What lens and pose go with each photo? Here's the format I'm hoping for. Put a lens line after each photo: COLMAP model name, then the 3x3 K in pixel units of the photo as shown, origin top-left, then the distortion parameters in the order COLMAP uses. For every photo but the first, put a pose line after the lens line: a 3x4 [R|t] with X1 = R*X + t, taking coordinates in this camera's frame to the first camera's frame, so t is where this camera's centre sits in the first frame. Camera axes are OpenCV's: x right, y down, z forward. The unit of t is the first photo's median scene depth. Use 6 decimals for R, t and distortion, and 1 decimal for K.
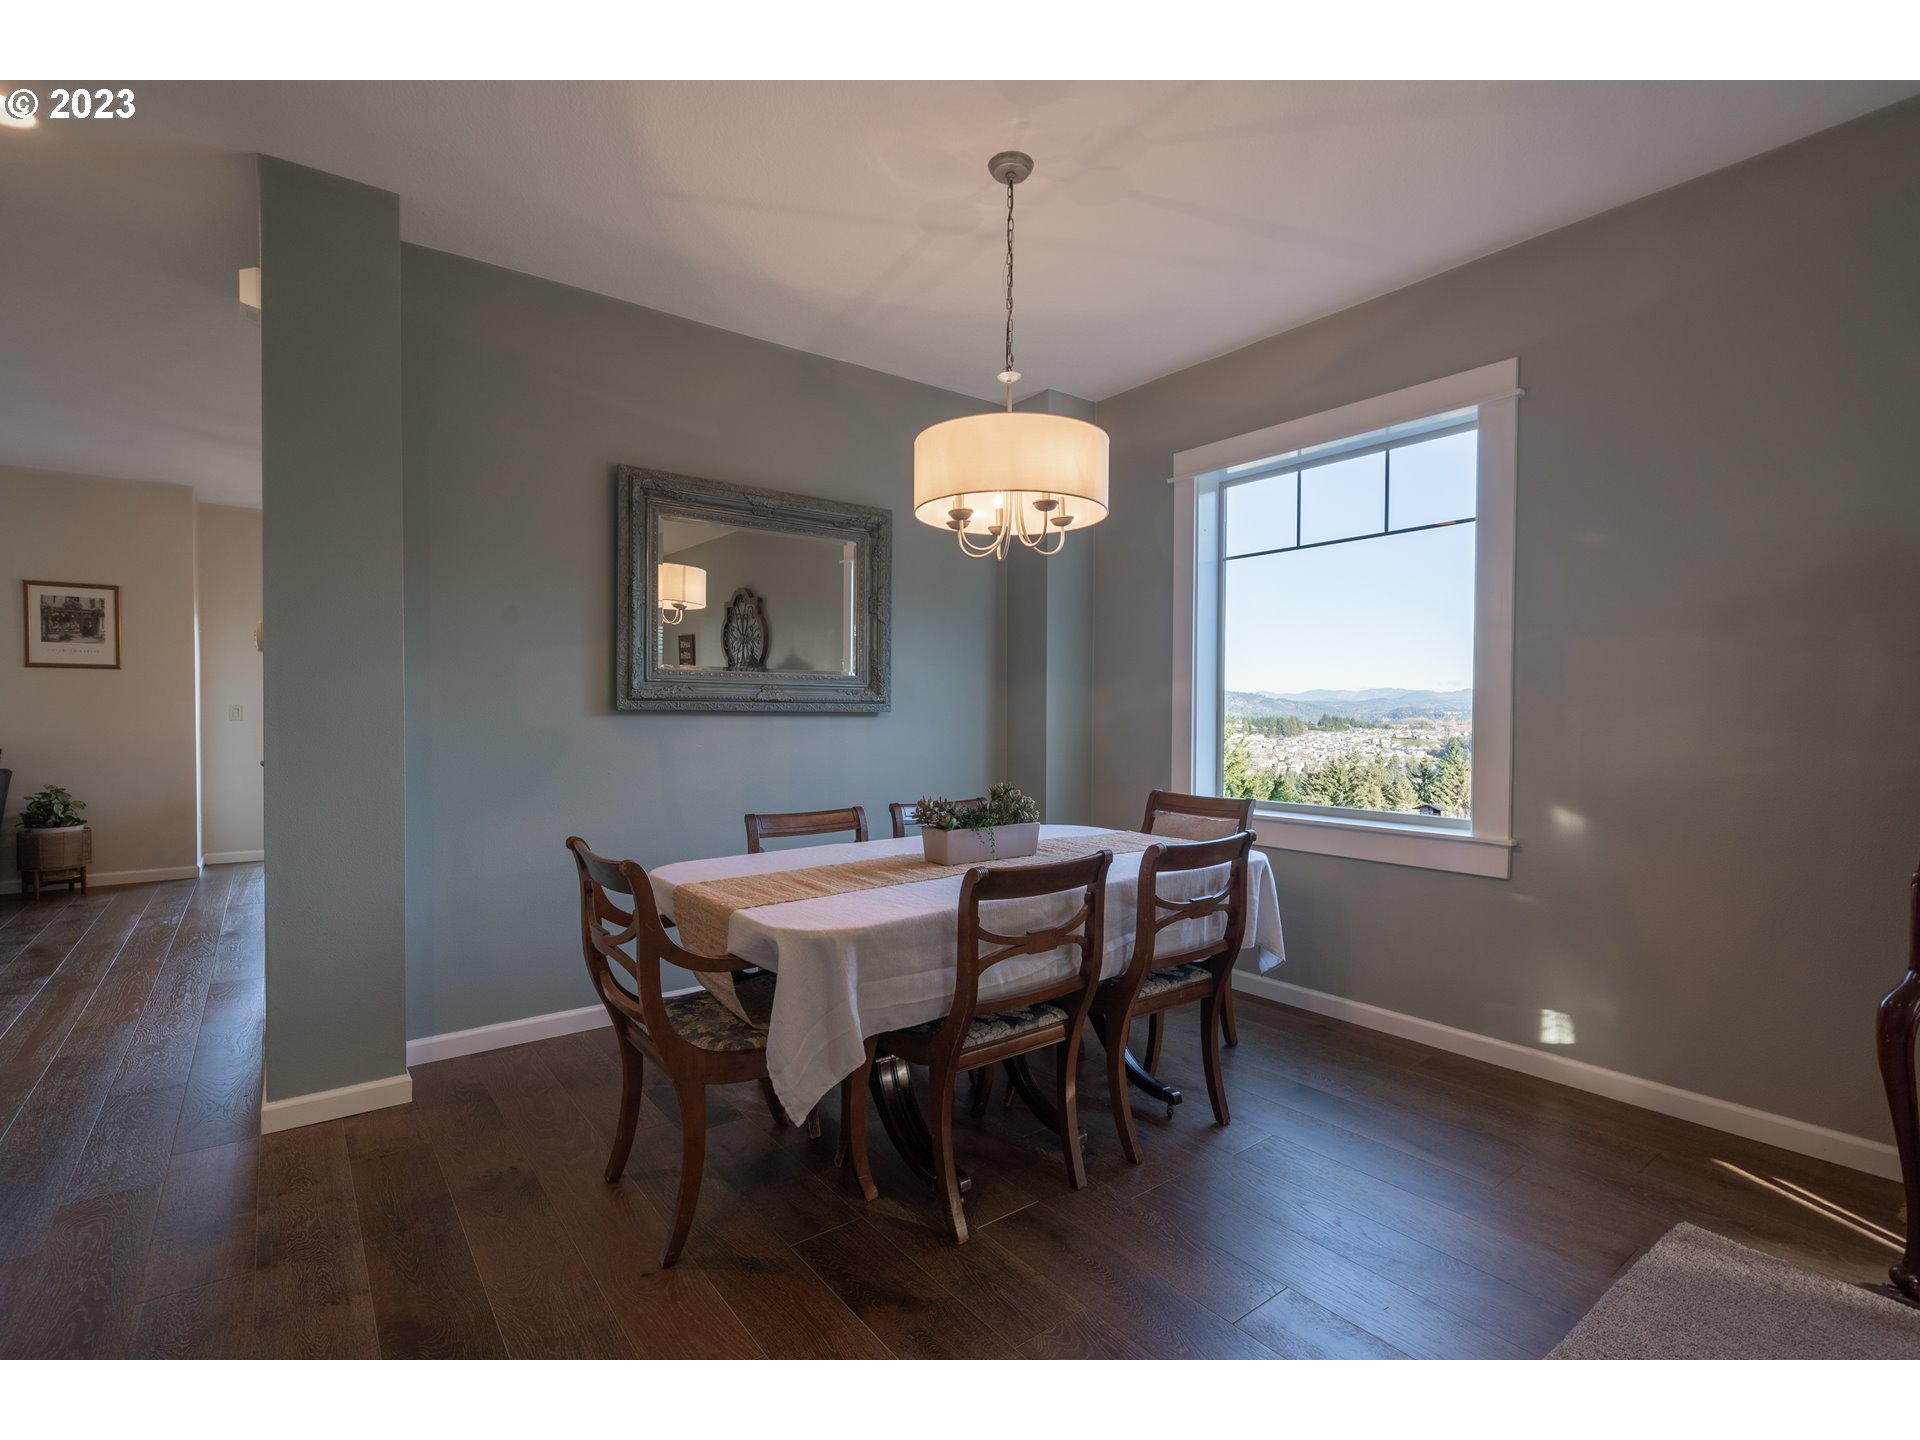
lens RADIAL K [[898.4, 0, 950.7], [0, 898.4, 725.7], [0, 0, 1]] dist [-0.000945, 0.000266]
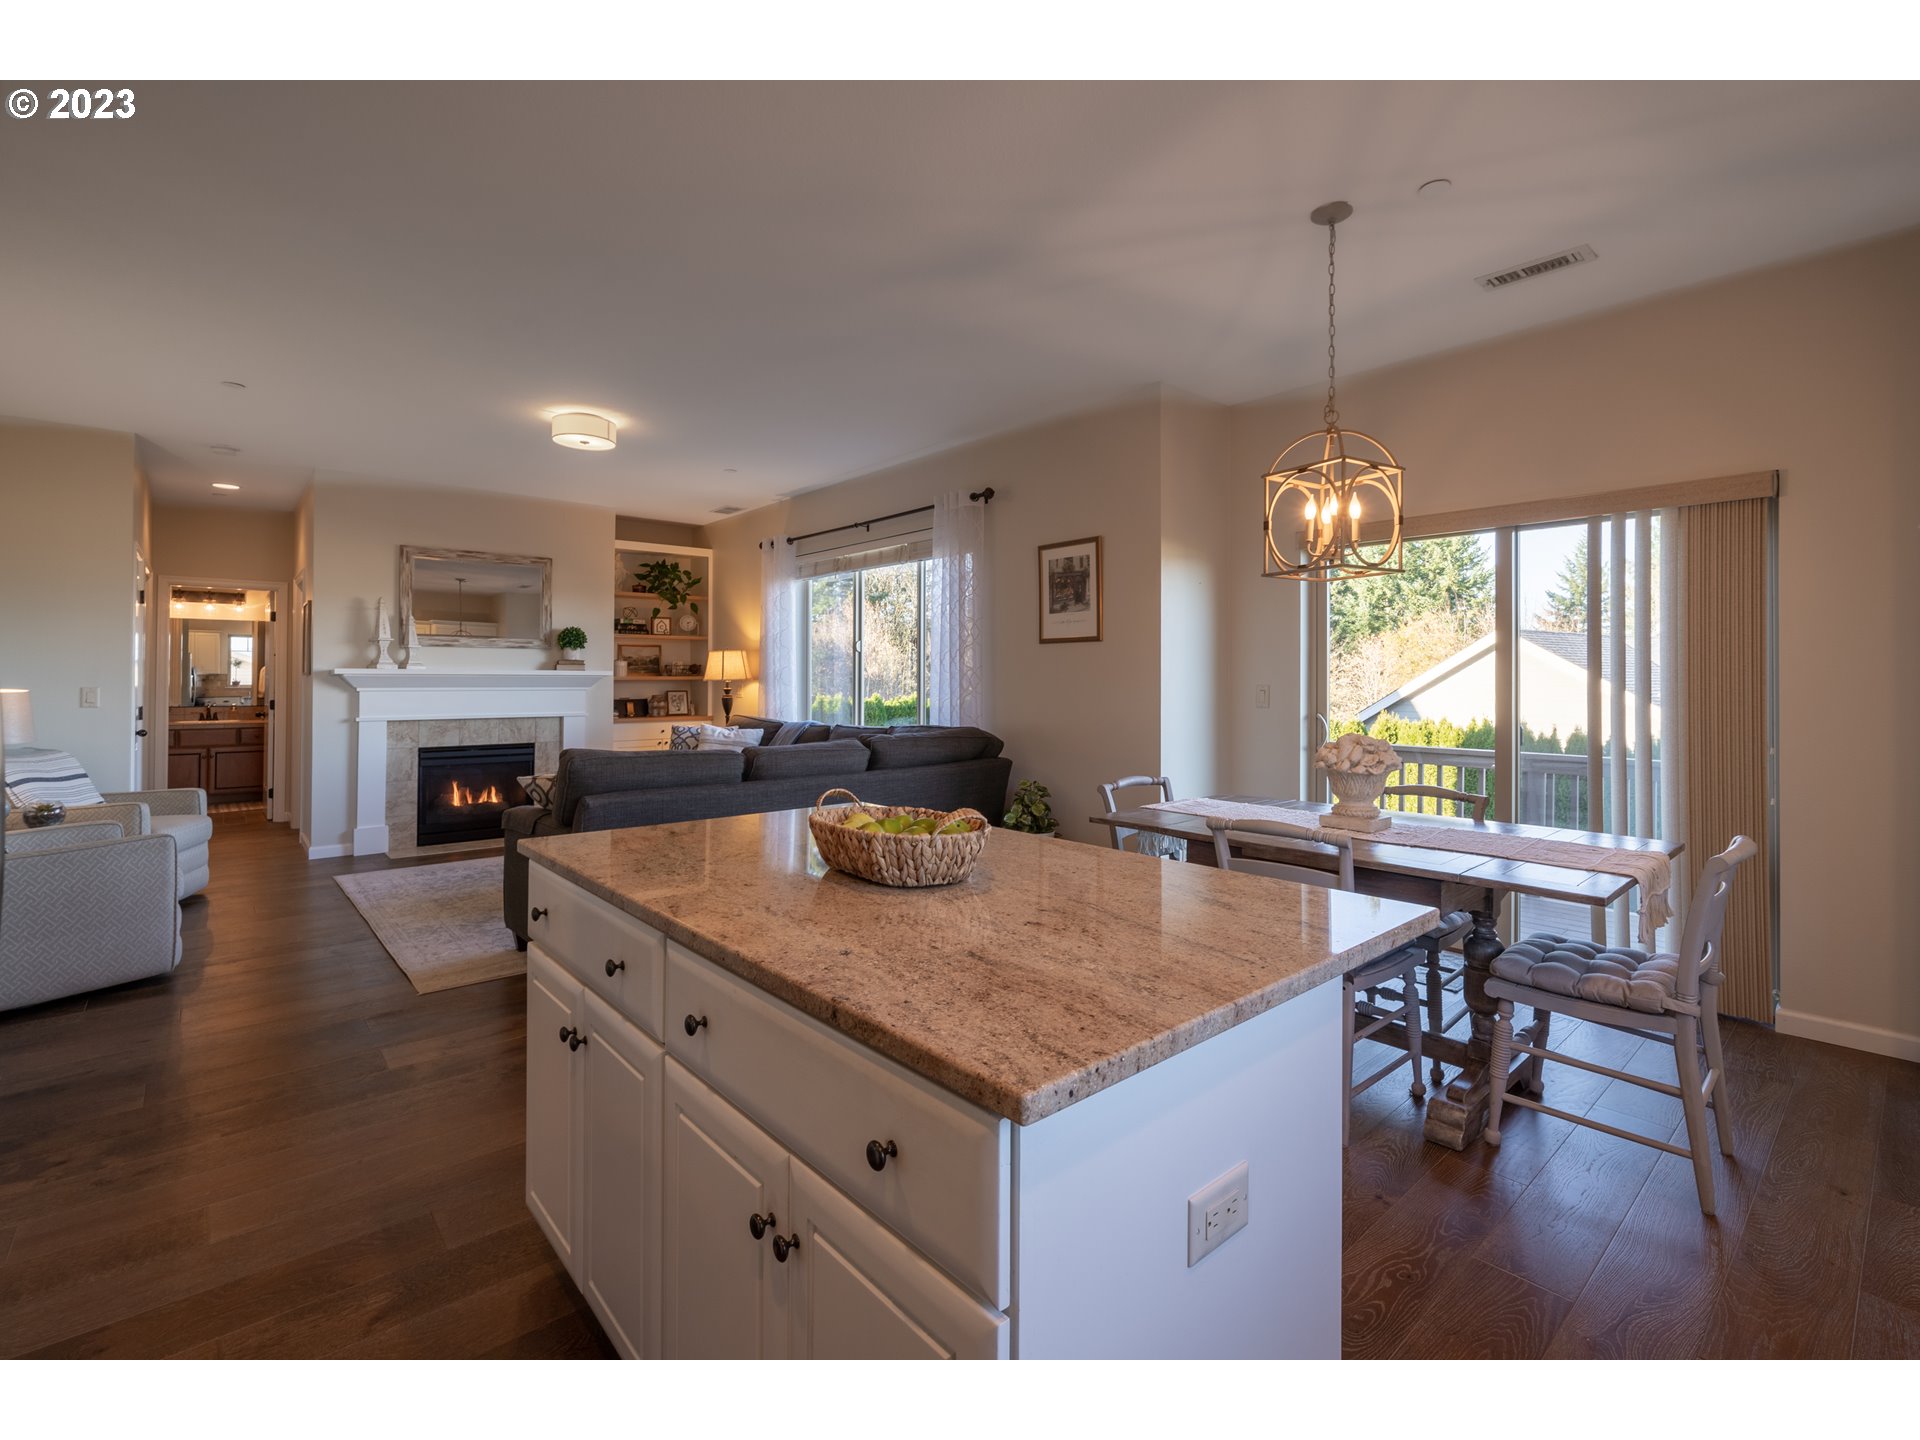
lens RADIAL K [[861.1, 0, 973.4], [0, 861.1, 676.3], [0, 0, 1]] dist [-0.000723, -0.000670]
pose [[0.077739, -0.007221, -0.996948, -0.257893], [-0.014536, 0.999859, -0.008376, -0.034619], [0.996868, 0.015143, 0.077623, 1.185485]]
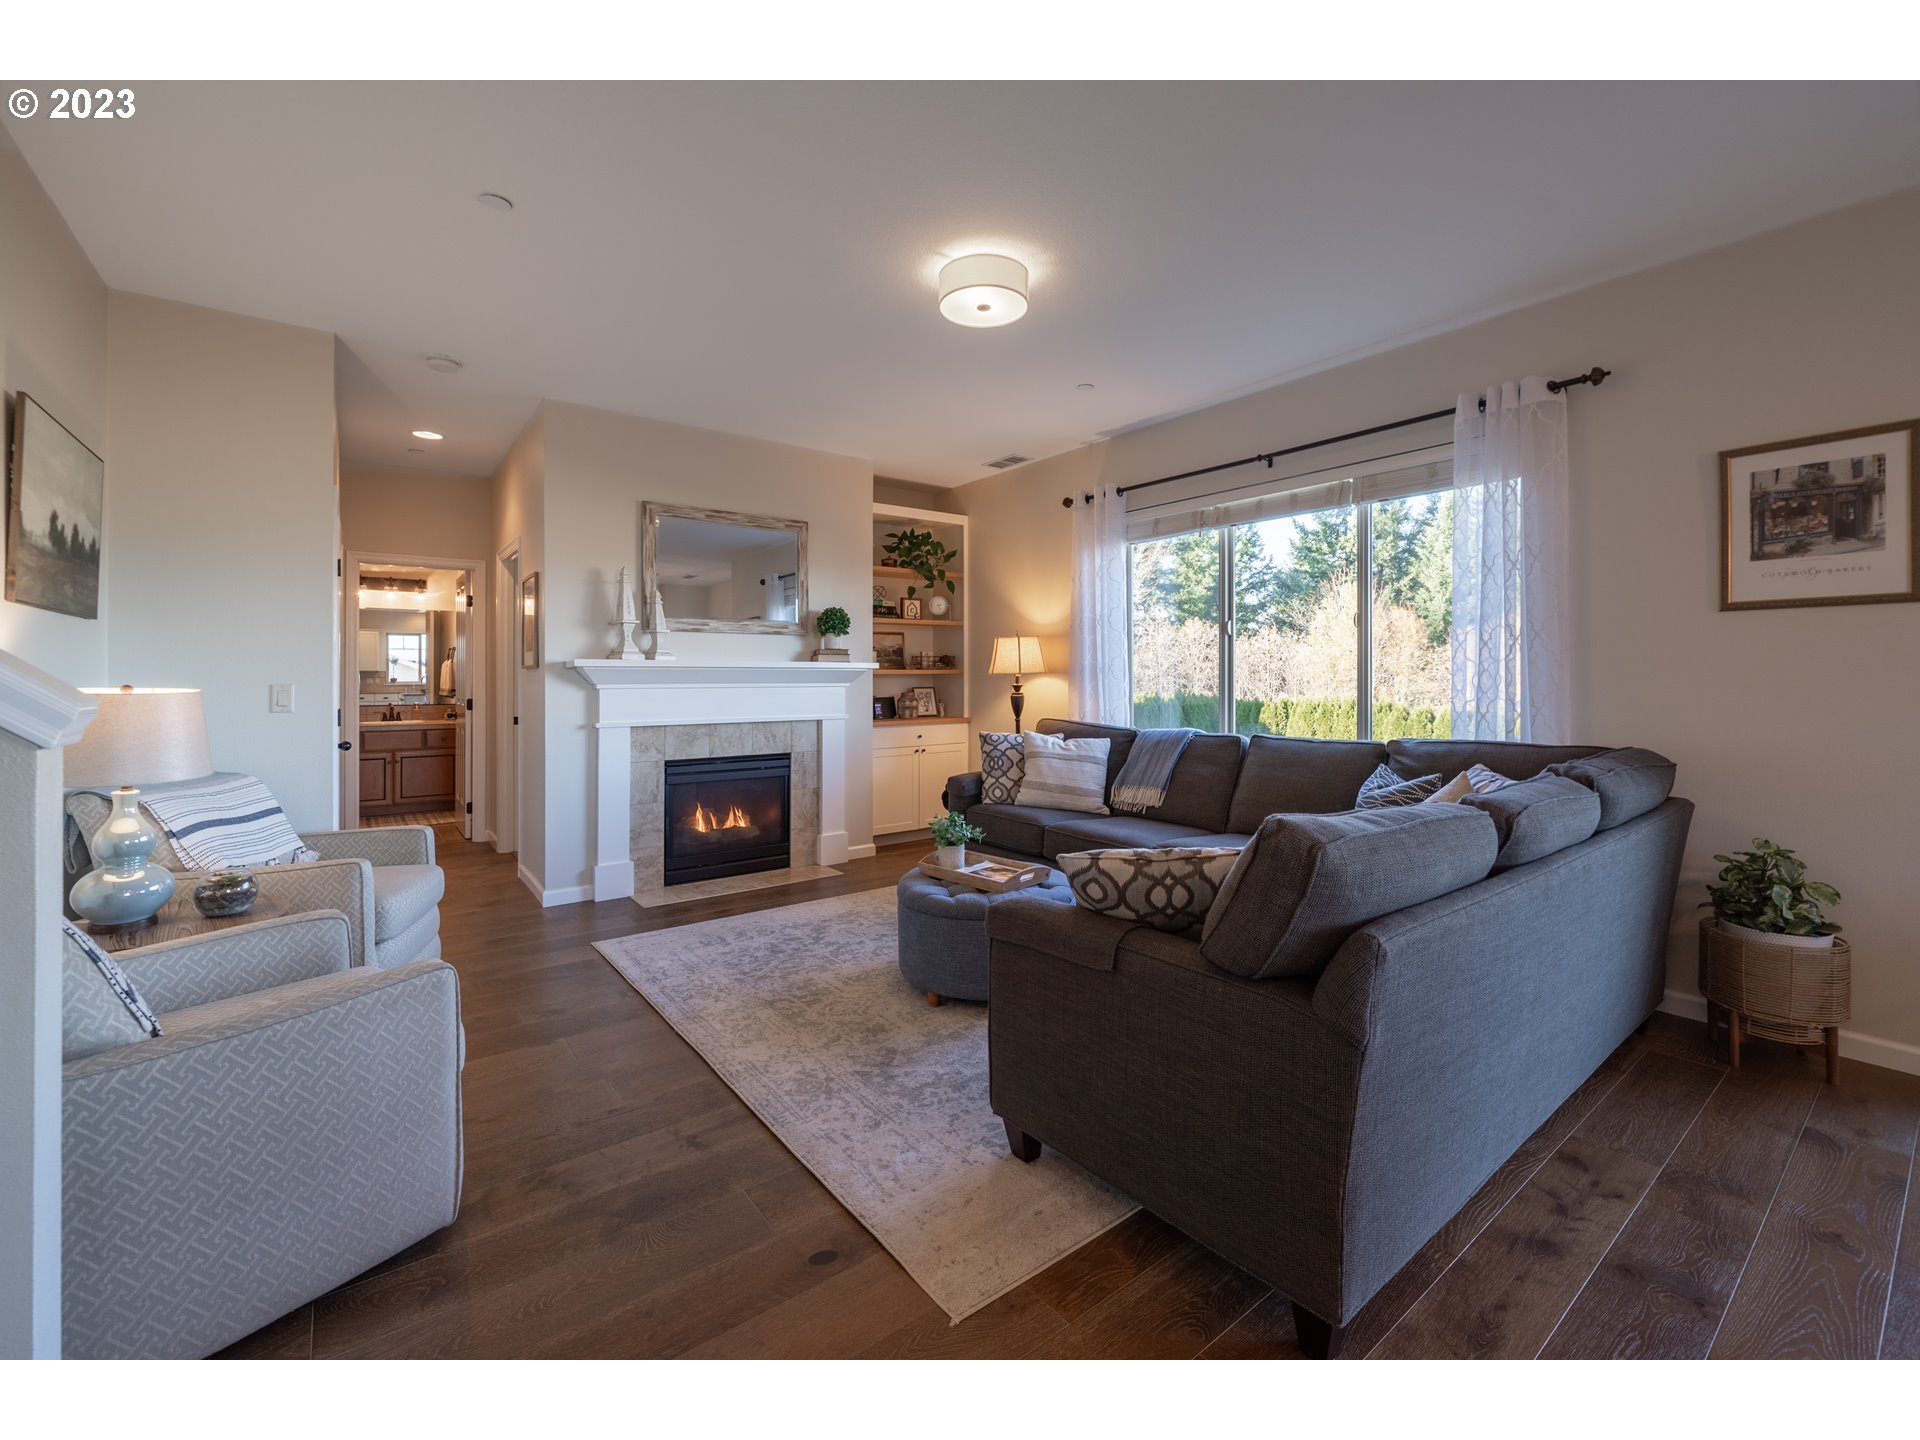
lens RADIAL K [[788.9, 0, 948.3], [0, 788.9, 683.7], [0, 0, 1]] dist [-0.001069, -0.003184]
pose [[-0.002112, 0.006538, -0.999976, -0.754339], [-0.012308, 0.999903, 0.006564, -0.025657], [0.999922, 0.012322, -0.002032, 0.727222]]
